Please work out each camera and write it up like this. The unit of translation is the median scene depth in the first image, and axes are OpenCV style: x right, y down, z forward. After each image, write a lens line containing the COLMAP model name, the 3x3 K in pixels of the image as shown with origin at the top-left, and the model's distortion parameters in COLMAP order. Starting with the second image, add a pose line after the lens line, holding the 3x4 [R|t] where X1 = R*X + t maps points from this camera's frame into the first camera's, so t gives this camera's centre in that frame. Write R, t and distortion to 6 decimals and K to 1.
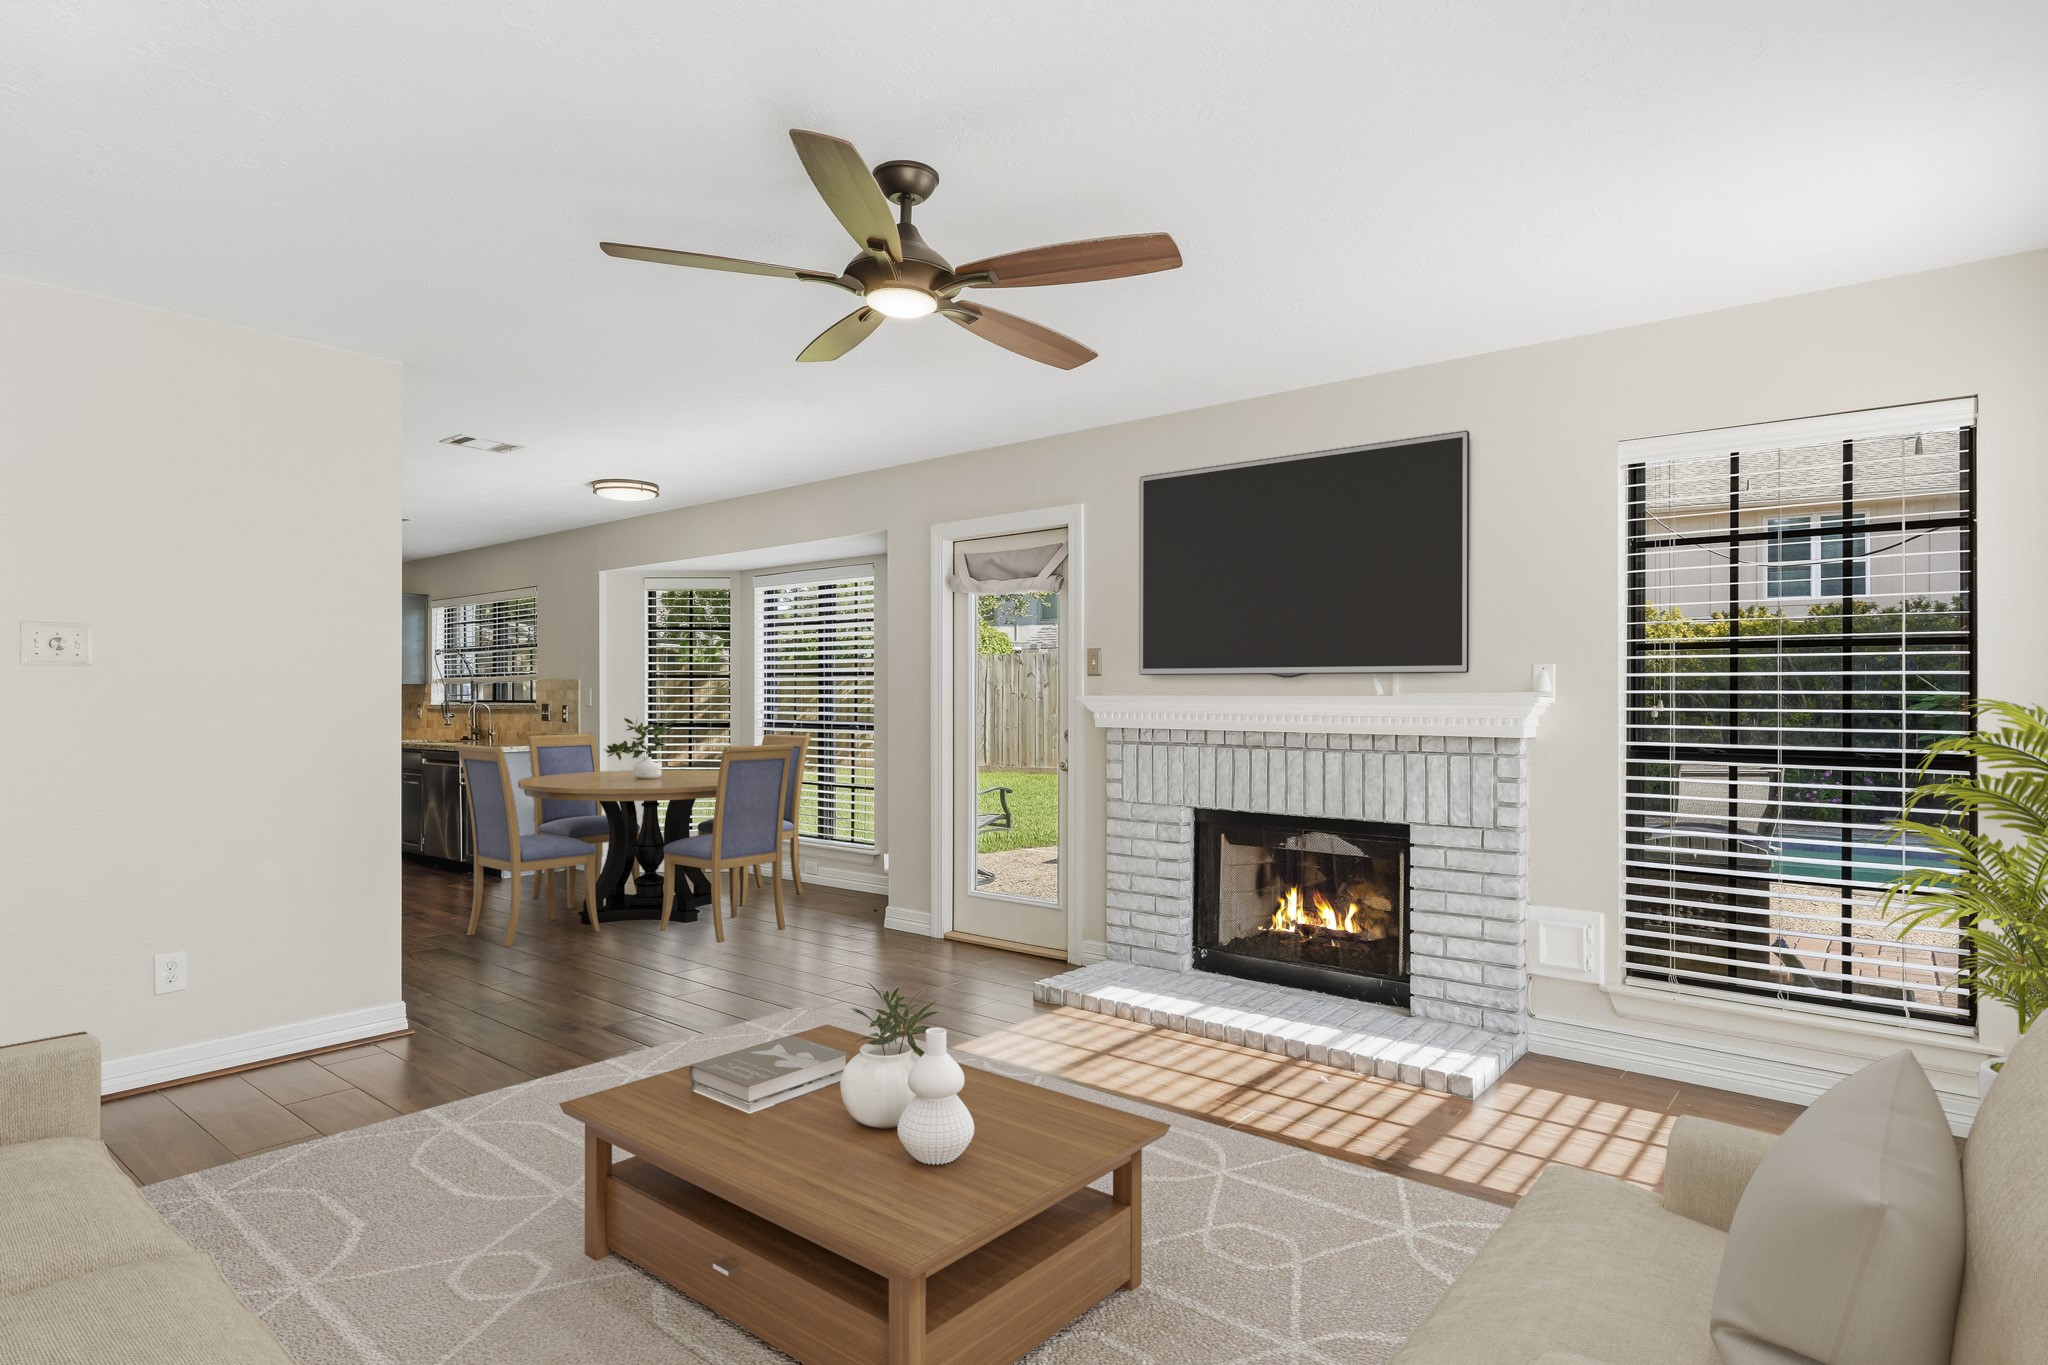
lens RADIAL K [[1095.2, 0, 1027.6], [0, 1095.2, 712.6], [0, 0, 1]] dist [-0.002317, -0.000374]
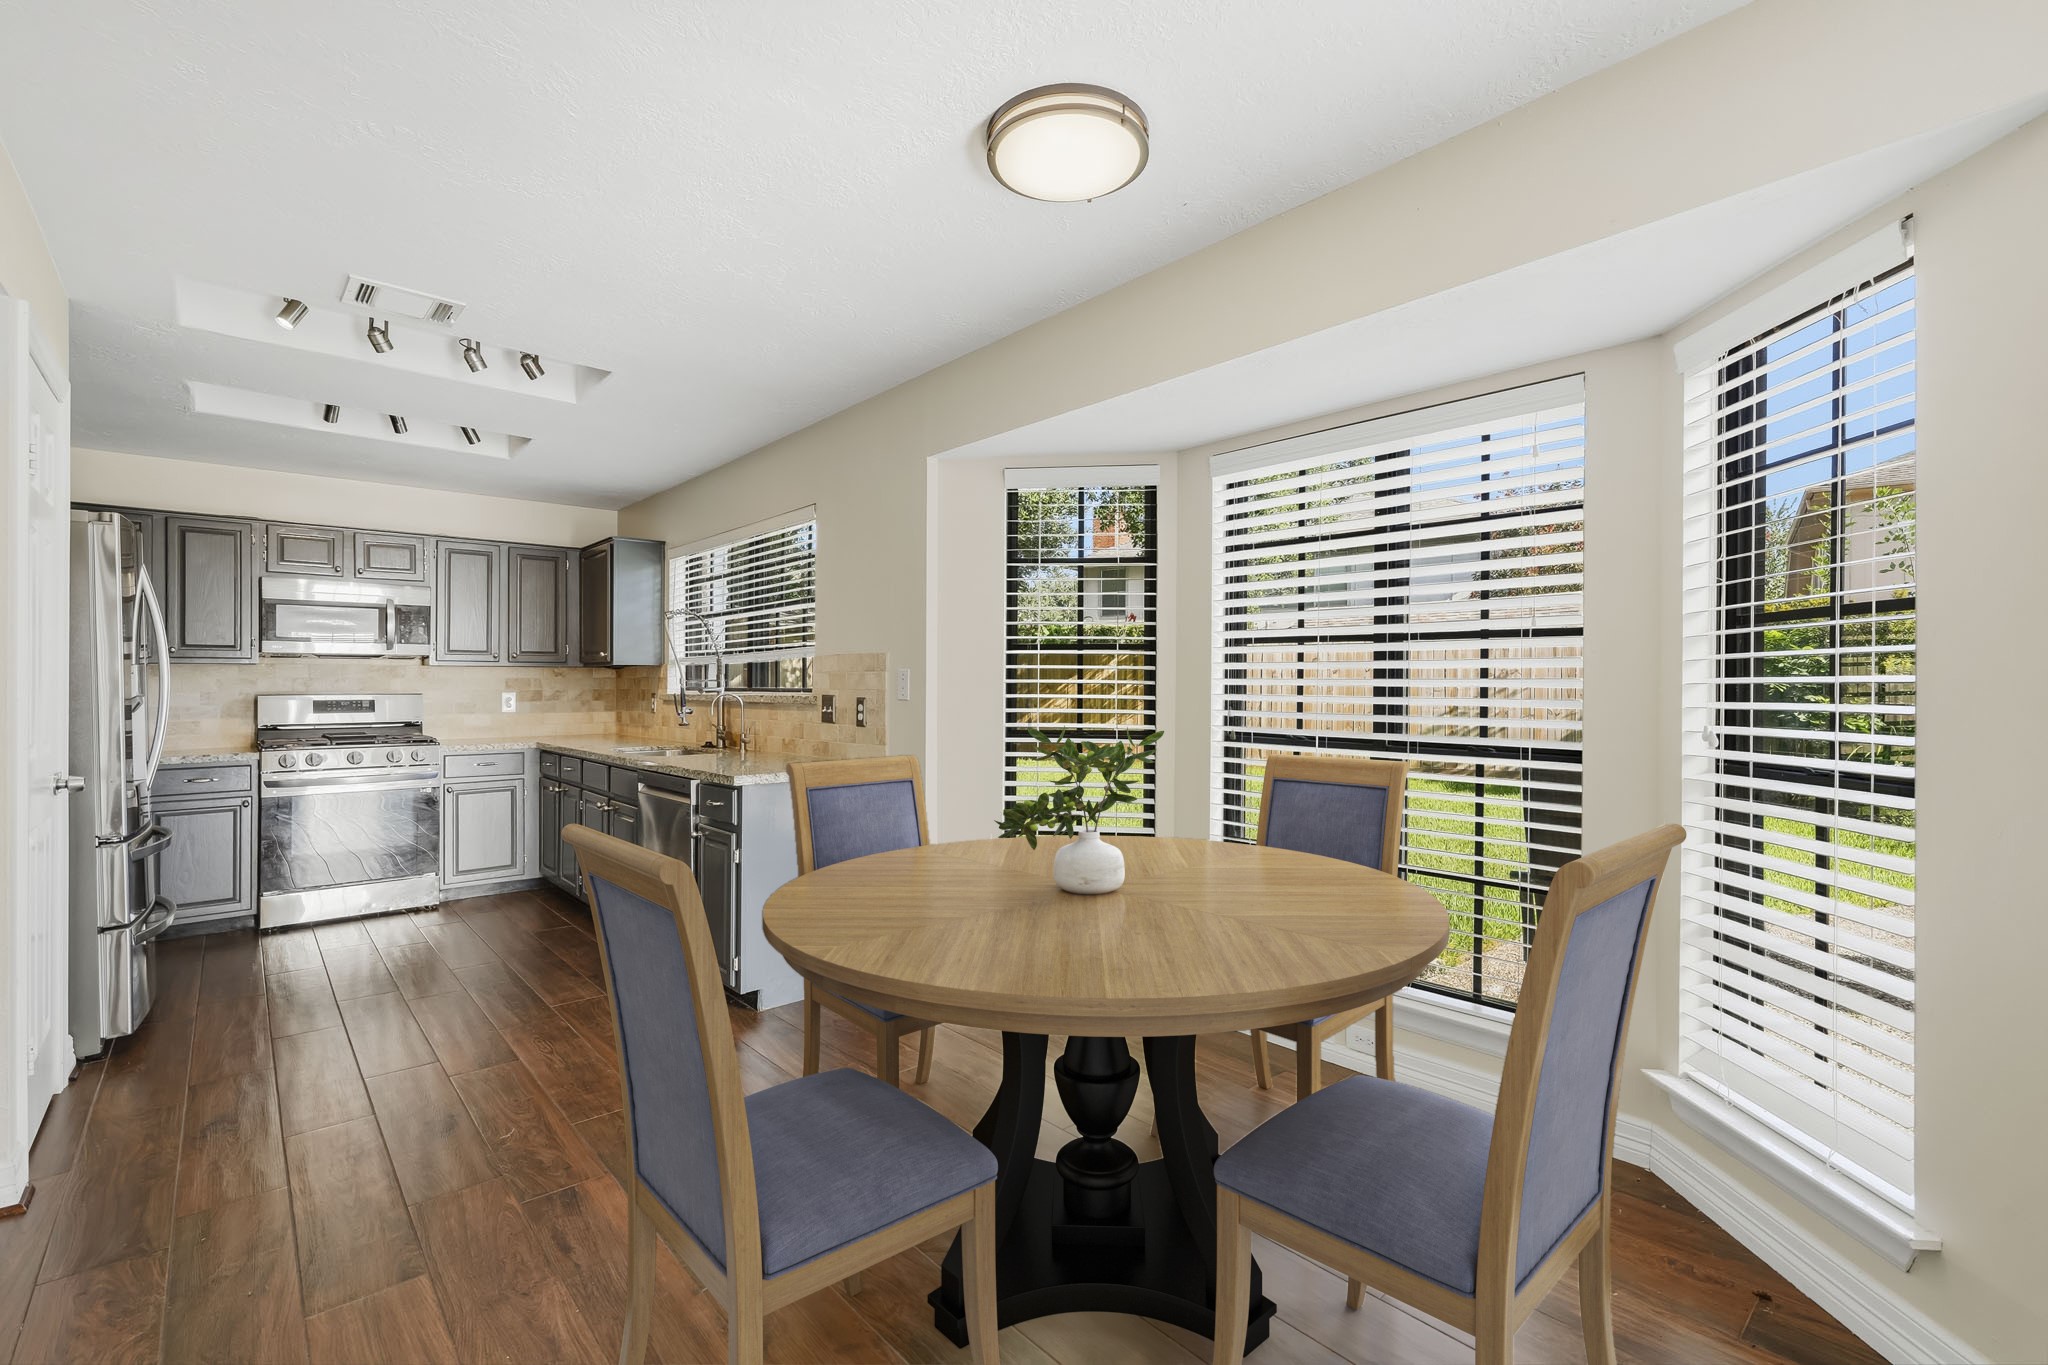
lens RADIAL K [[918.0, 0, 1024.0], [0, 918.0, 682.5], [0, 0, 1]] dist [-0.004271, -0.000945]
pose [[0.985601, -0.000465, -0.169090, -0.493486], [-0.001220, 0.999951, -0.009860, -0.019828], [0.169086, 0.009924, 0.985551, 1.032294]]
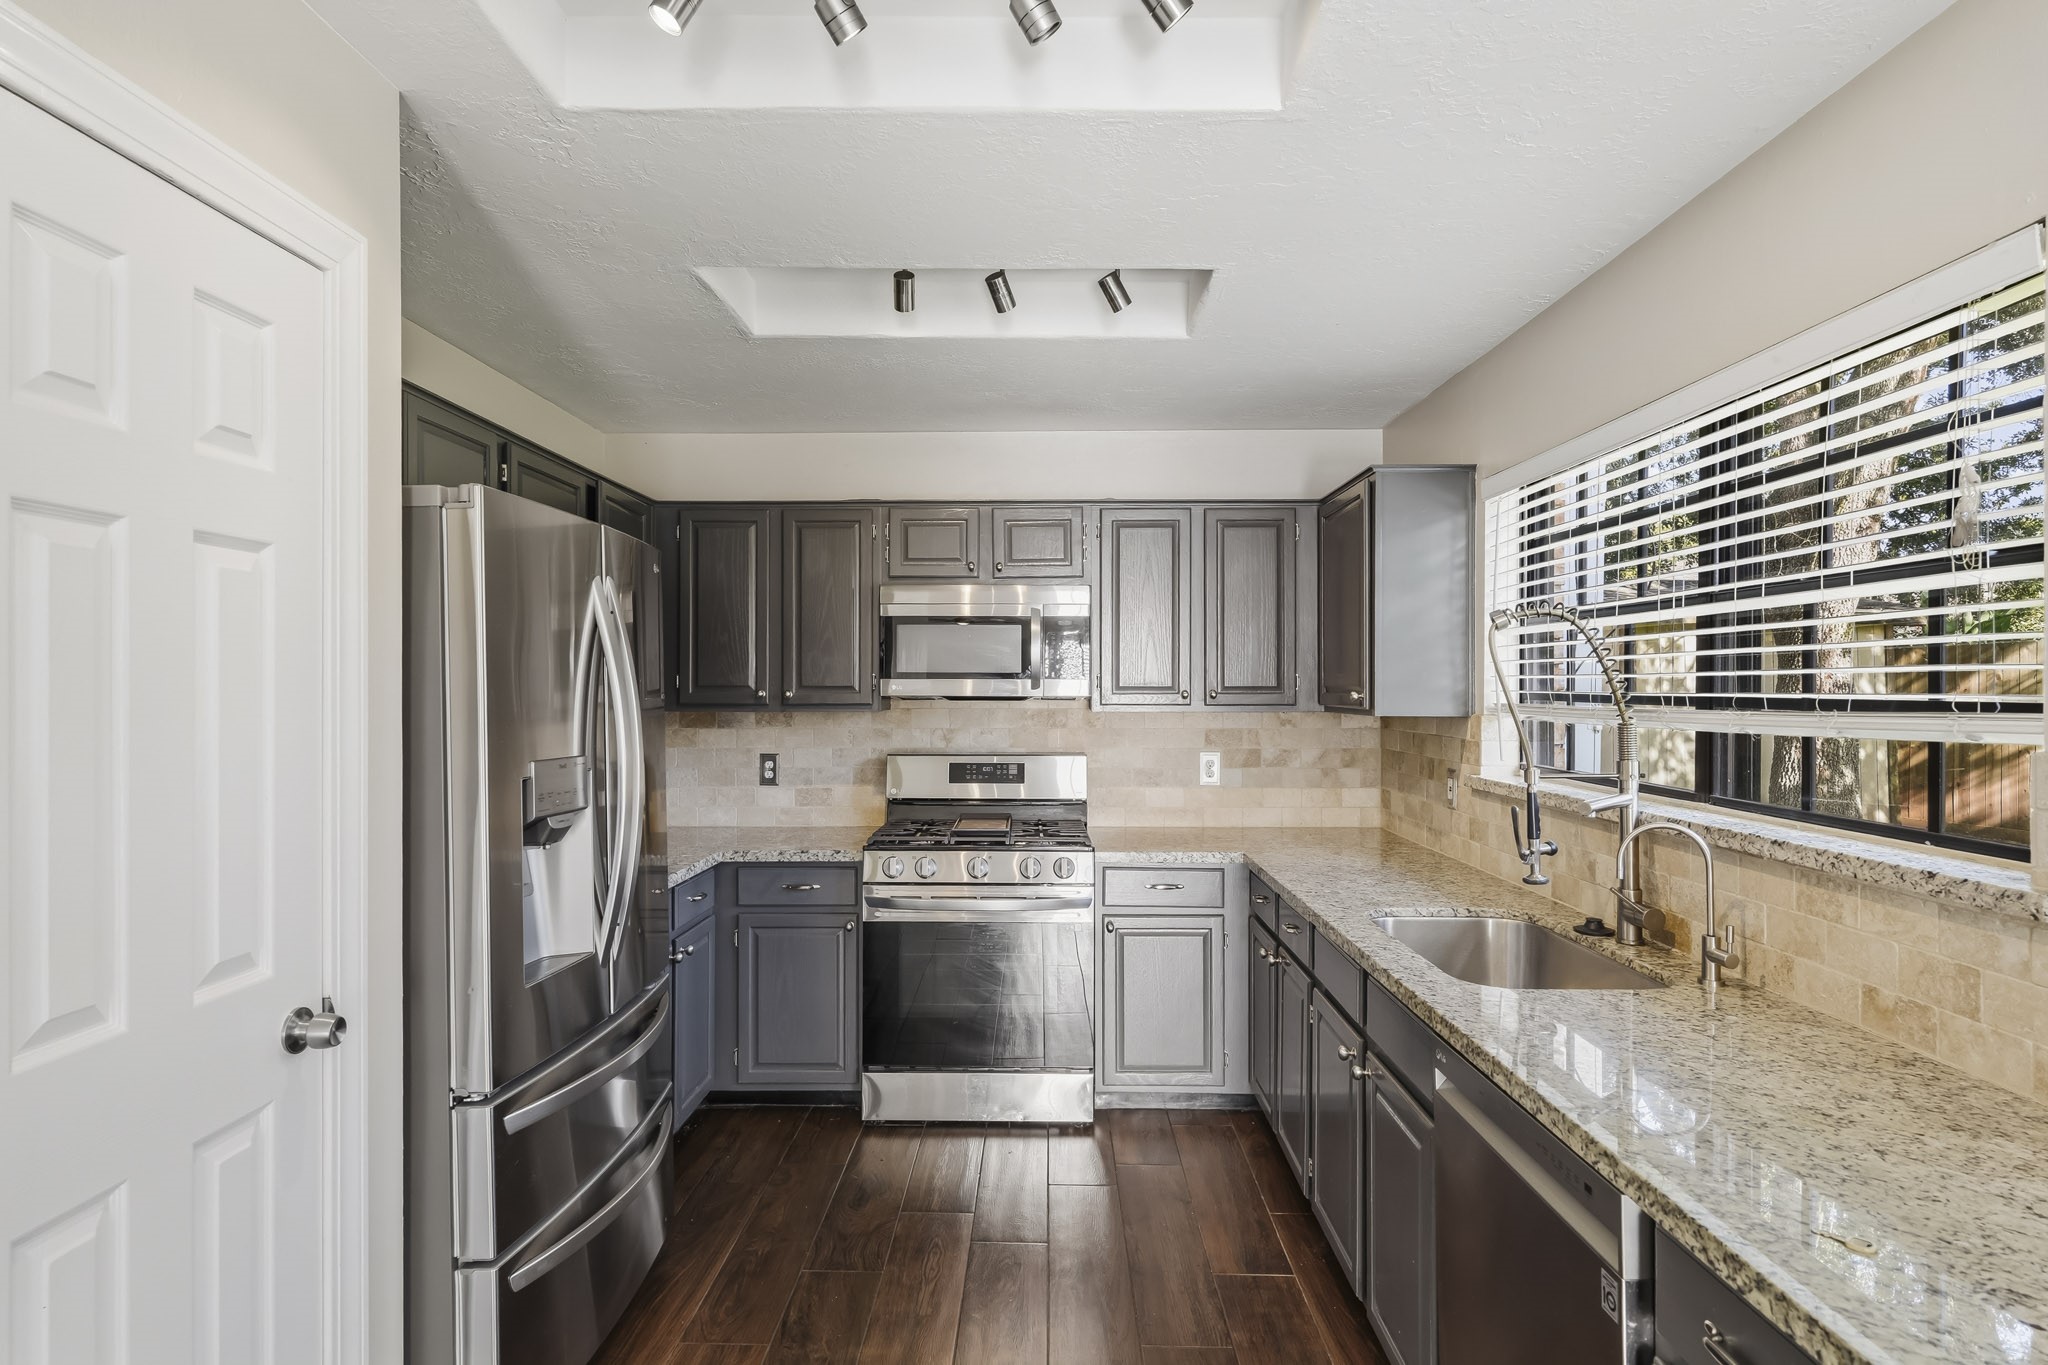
lens RADIAL K [[1128.1, 0, 1024.0], [0, 1128.1, 682.5], [0, 0, 1]] dist [-0.005279, 0.000697]
pose [[0.625419, -0.002401, -0.780285, -0.815164], [-0.005880, 0.999952, -0.007790, -0.074918], [0.780267, 0.009460, 0.625375, 1.514875]]
